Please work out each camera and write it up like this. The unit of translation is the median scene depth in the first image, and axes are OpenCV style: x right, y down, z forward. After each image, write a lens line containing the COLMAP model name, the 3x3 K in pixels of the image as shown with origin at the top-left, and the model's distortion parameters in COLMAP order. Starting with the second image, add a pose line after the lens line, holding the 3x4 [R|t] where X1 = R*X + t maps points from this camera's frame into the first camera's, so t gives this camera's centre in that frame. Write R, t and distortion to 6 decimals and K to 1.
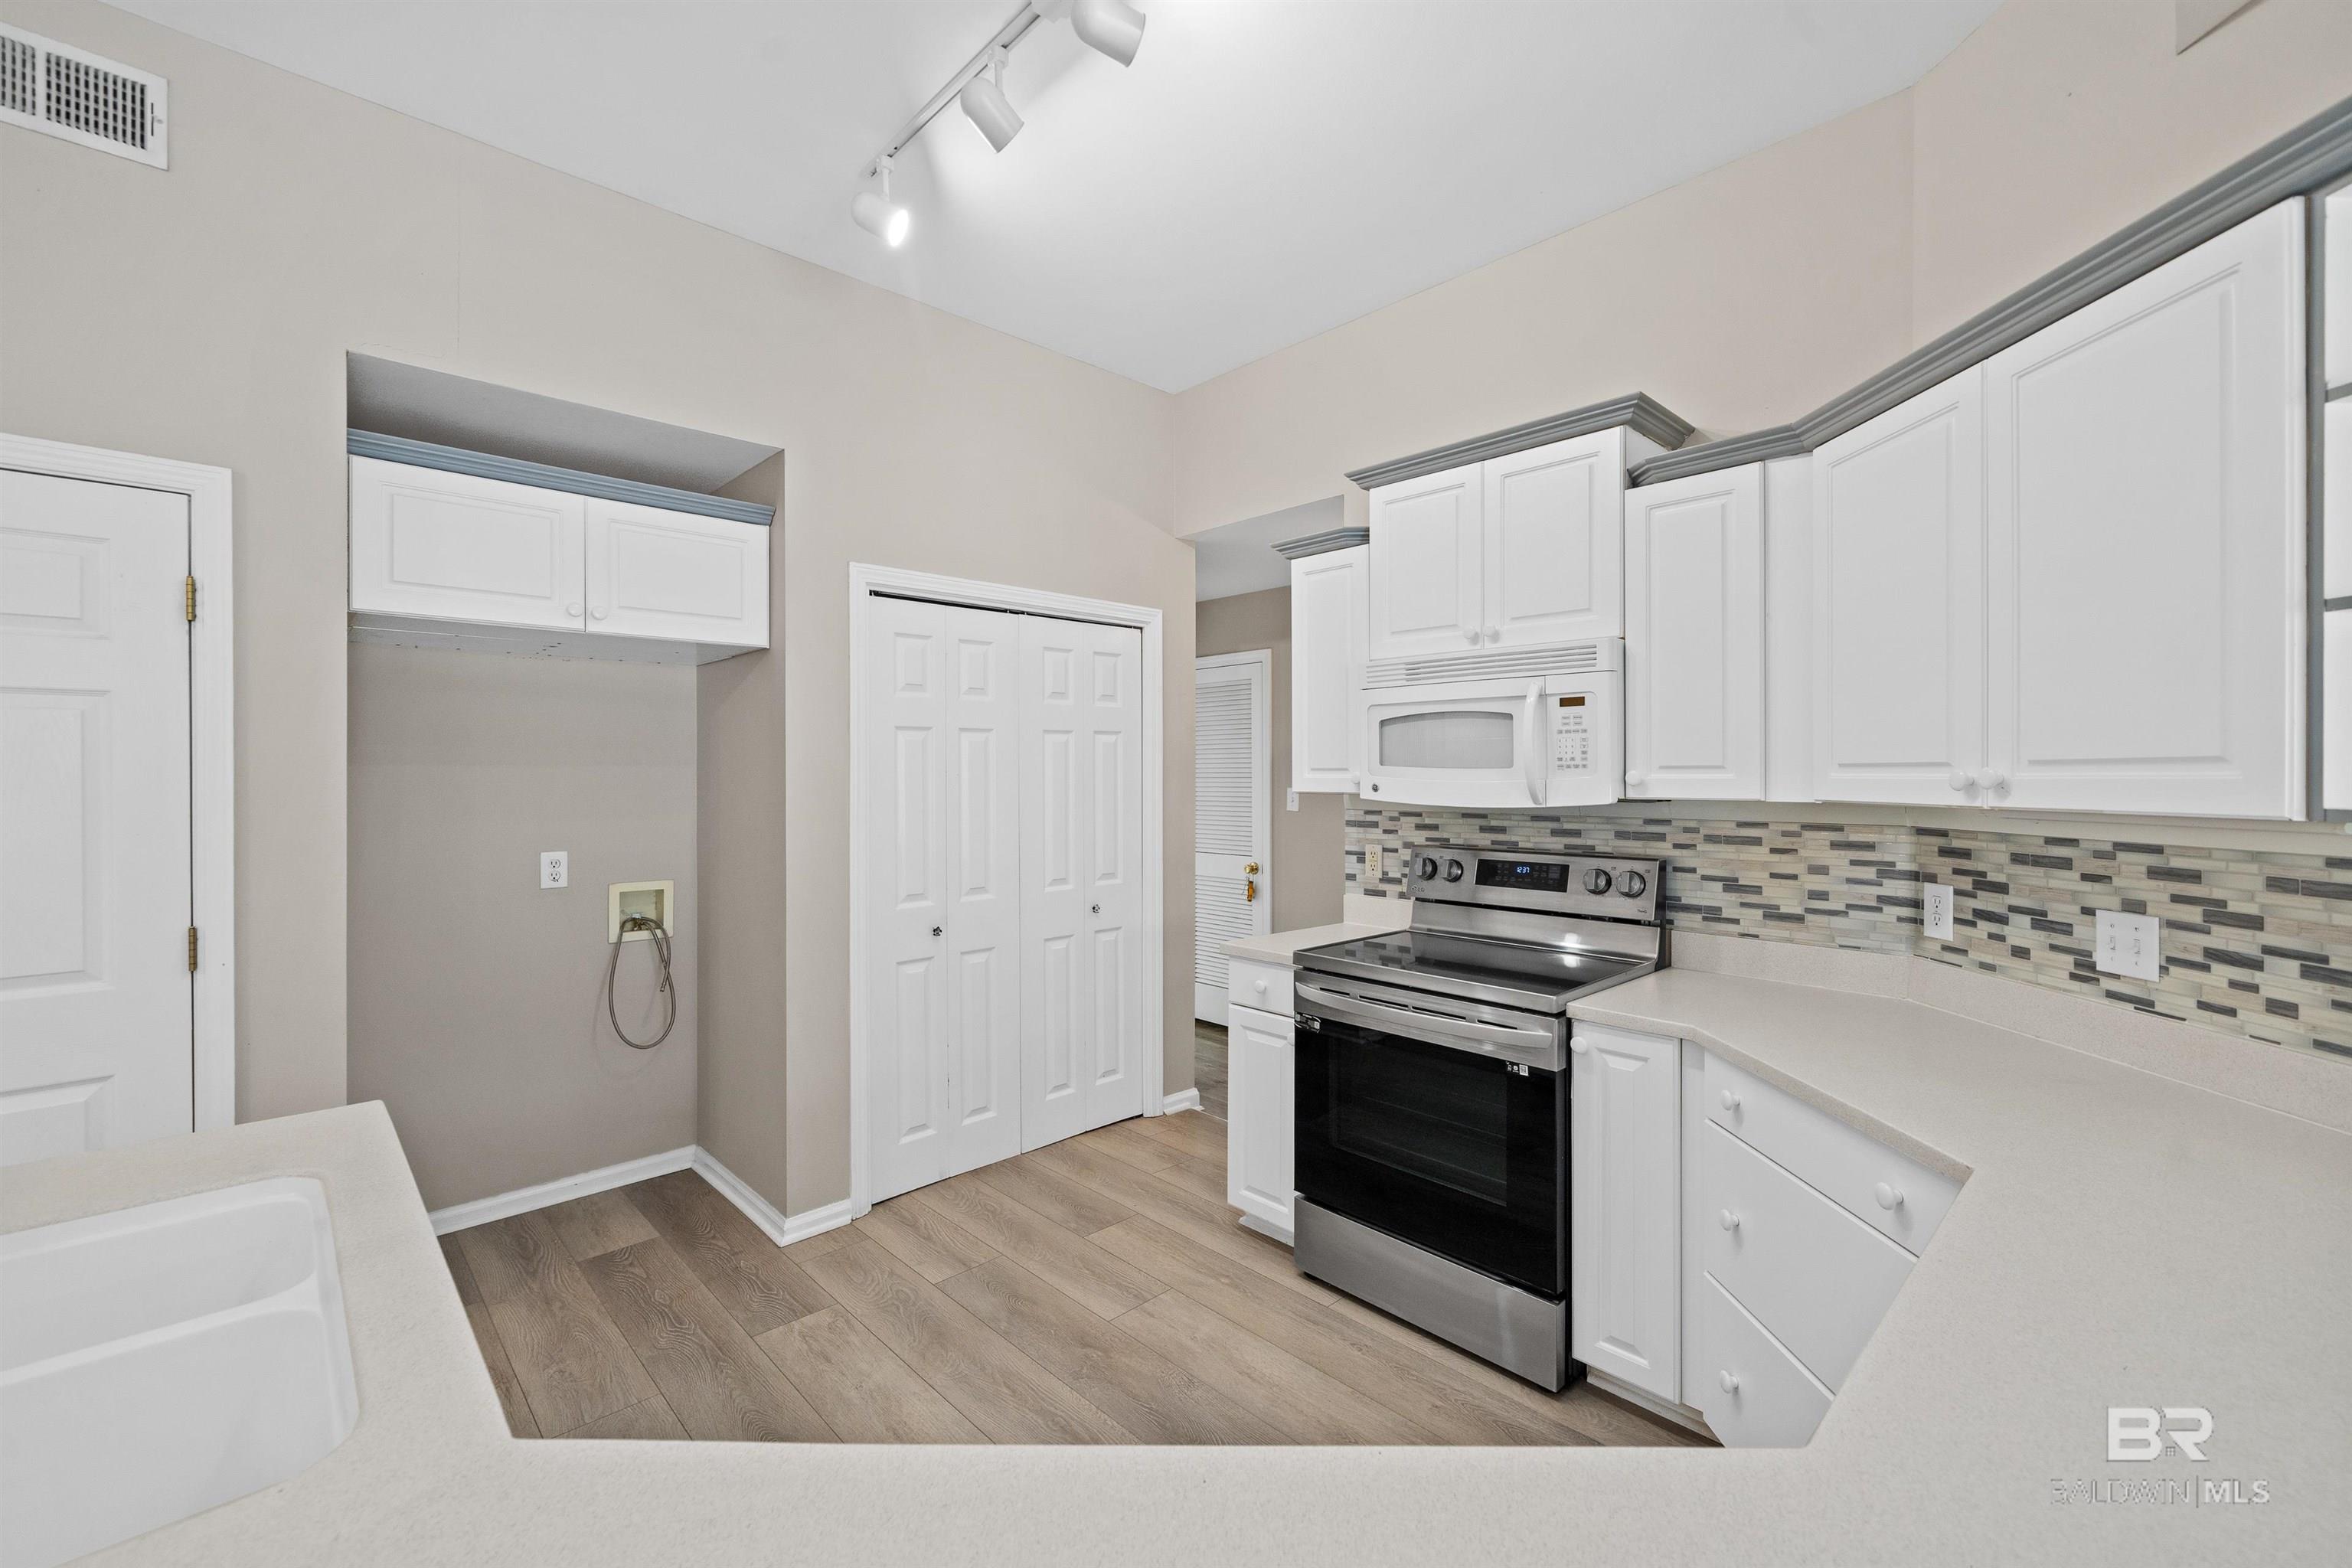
lens RADIAL K [[949.6, 0, 1195.7], [0, 949.6, 776.2], [0, 0, 1]] dist [0.001388, -0.000960]
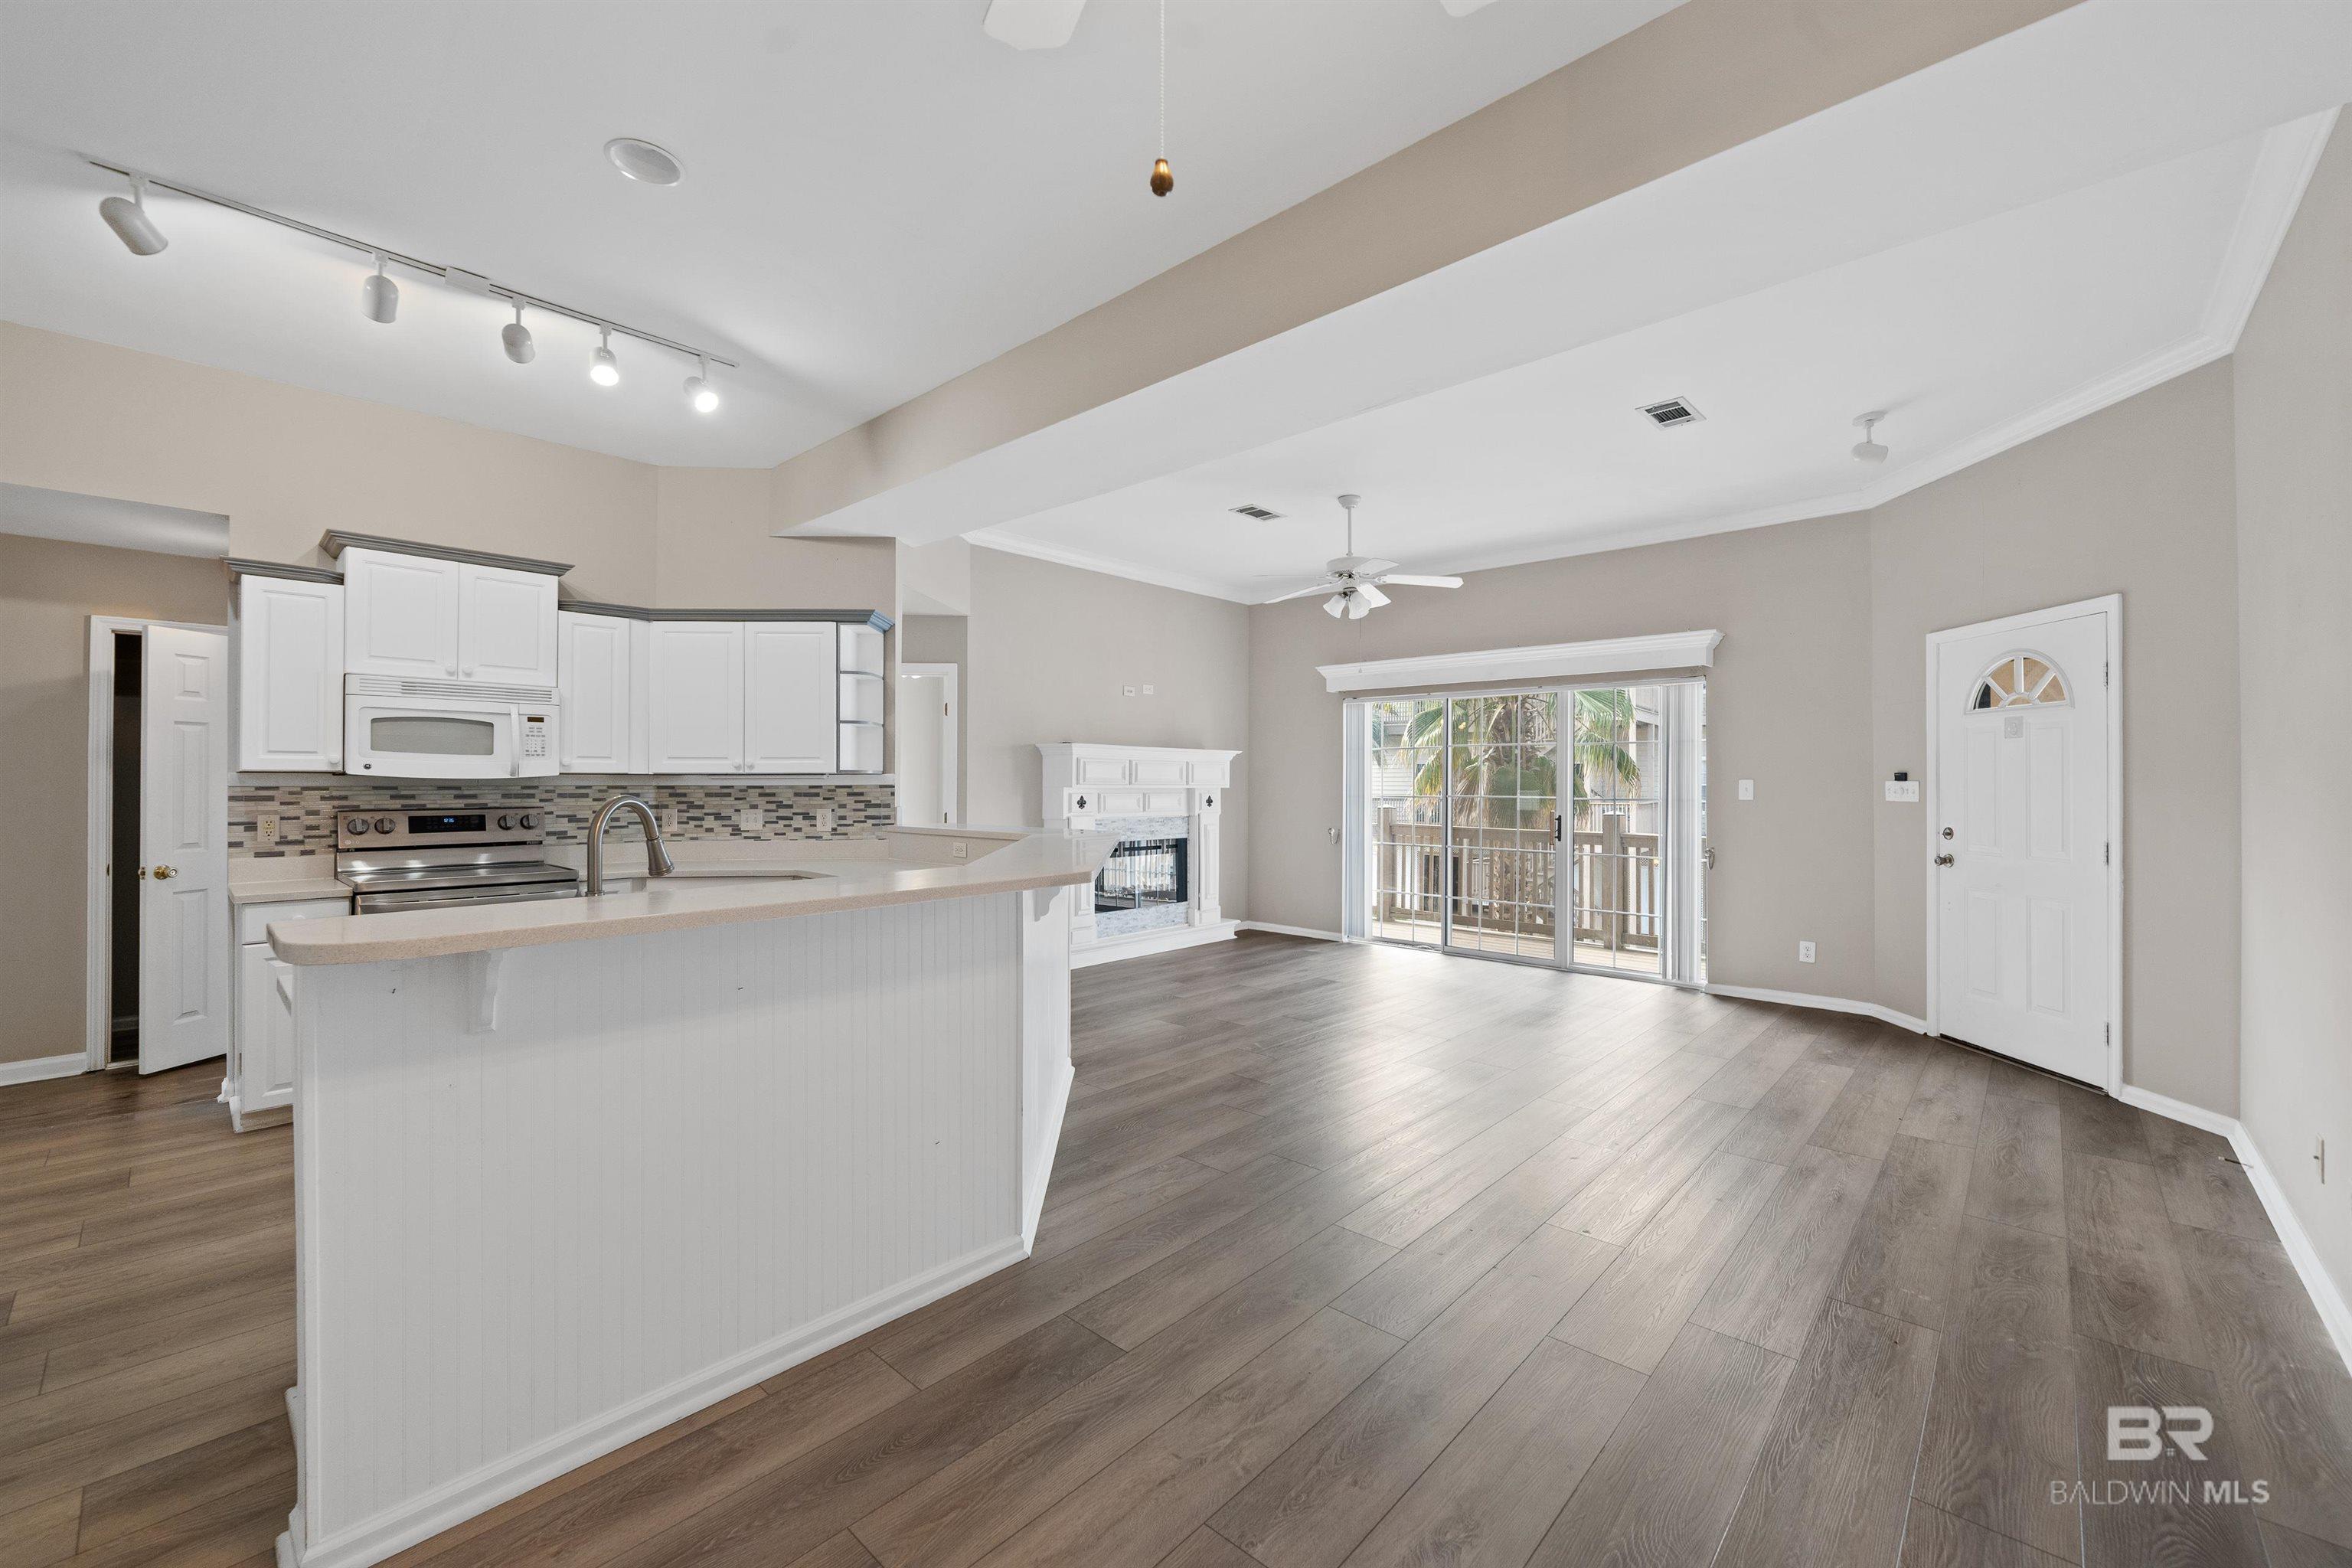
lens RADIAL K [[949.6, 0, 1171.6], [0, 949.6, 778.6], [0, 0, 1]] dist [0.001388, -0.000960]
pose [[-0.044543, 0.005302, 0.998993, -1.417286], [0.000870, 0.999986, -0.005269, 0.043950], [-0.999007, 0.000634, -0.044547, -0.129378]]
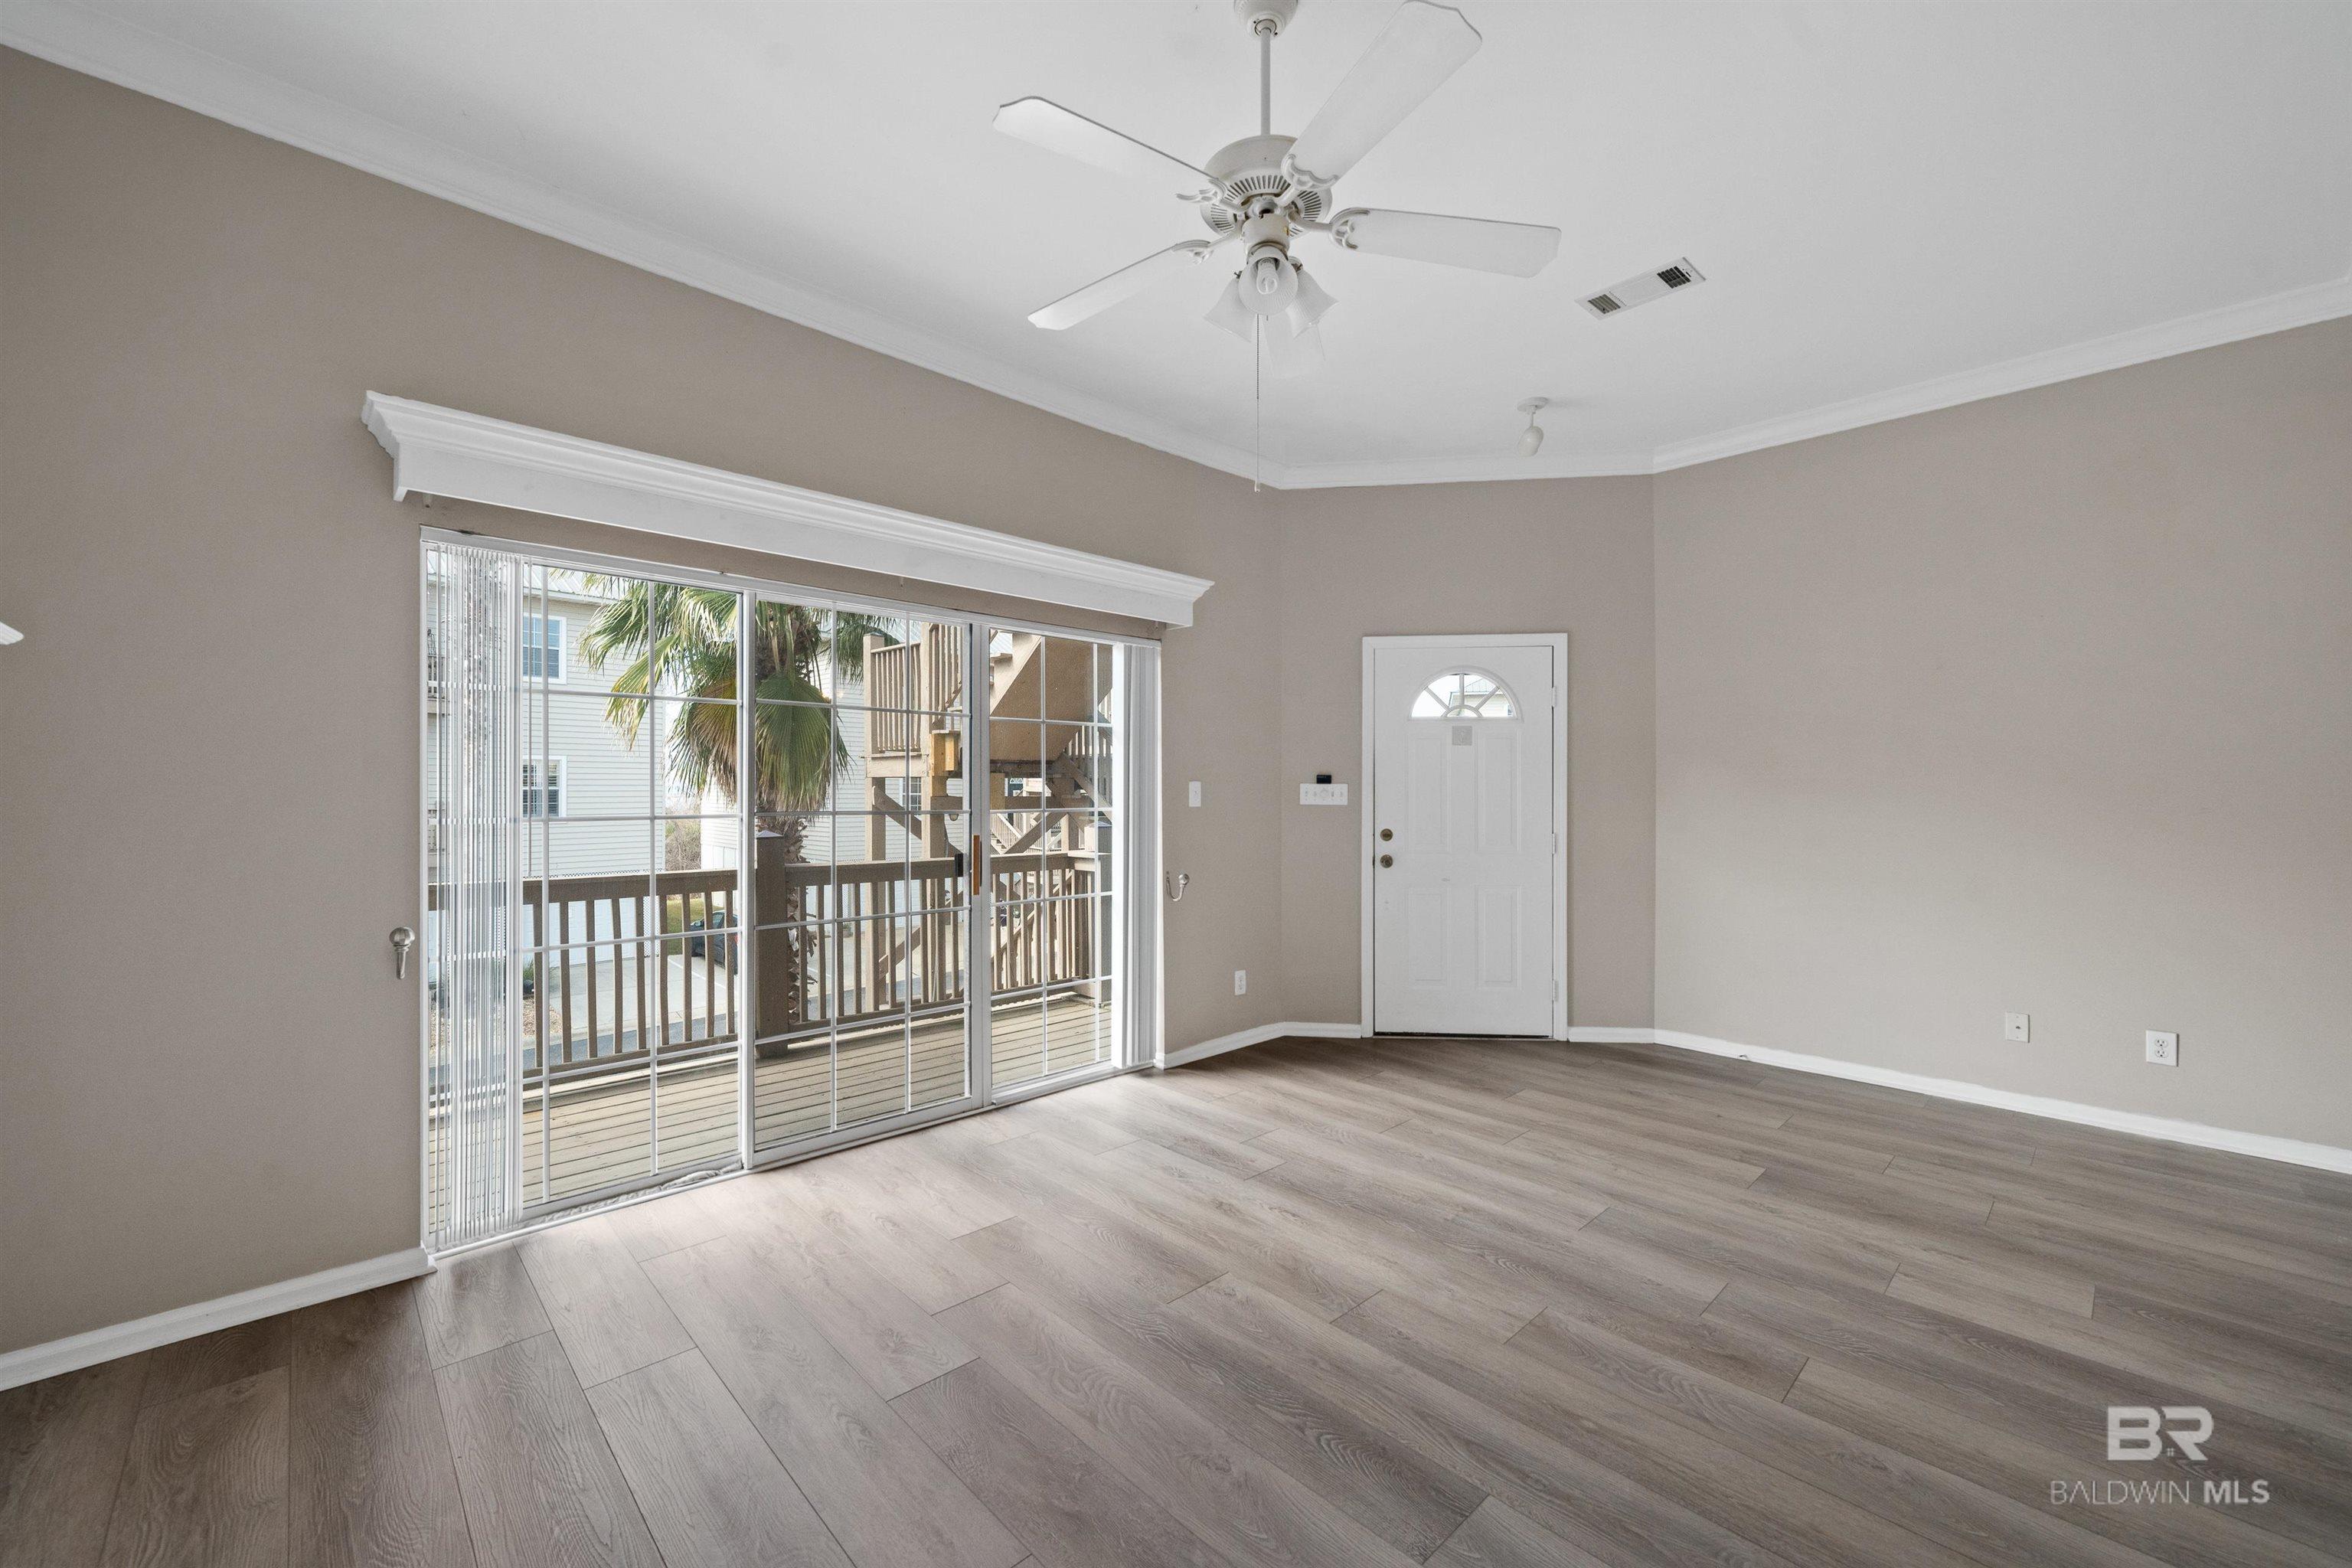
lens RADIAL K [[949.6, 0, 1187.1], [0, 949.6, 786.2], [0, 0, 1]] dist [0.001388, -0.000960]
pose [[-0.999979, 0.000603, 0.006384, 0.863627], [0.000610, 0.999999, 0.001011, 0.043546], [-0.006384, 0.001015, -0.999979, 0.185243]]
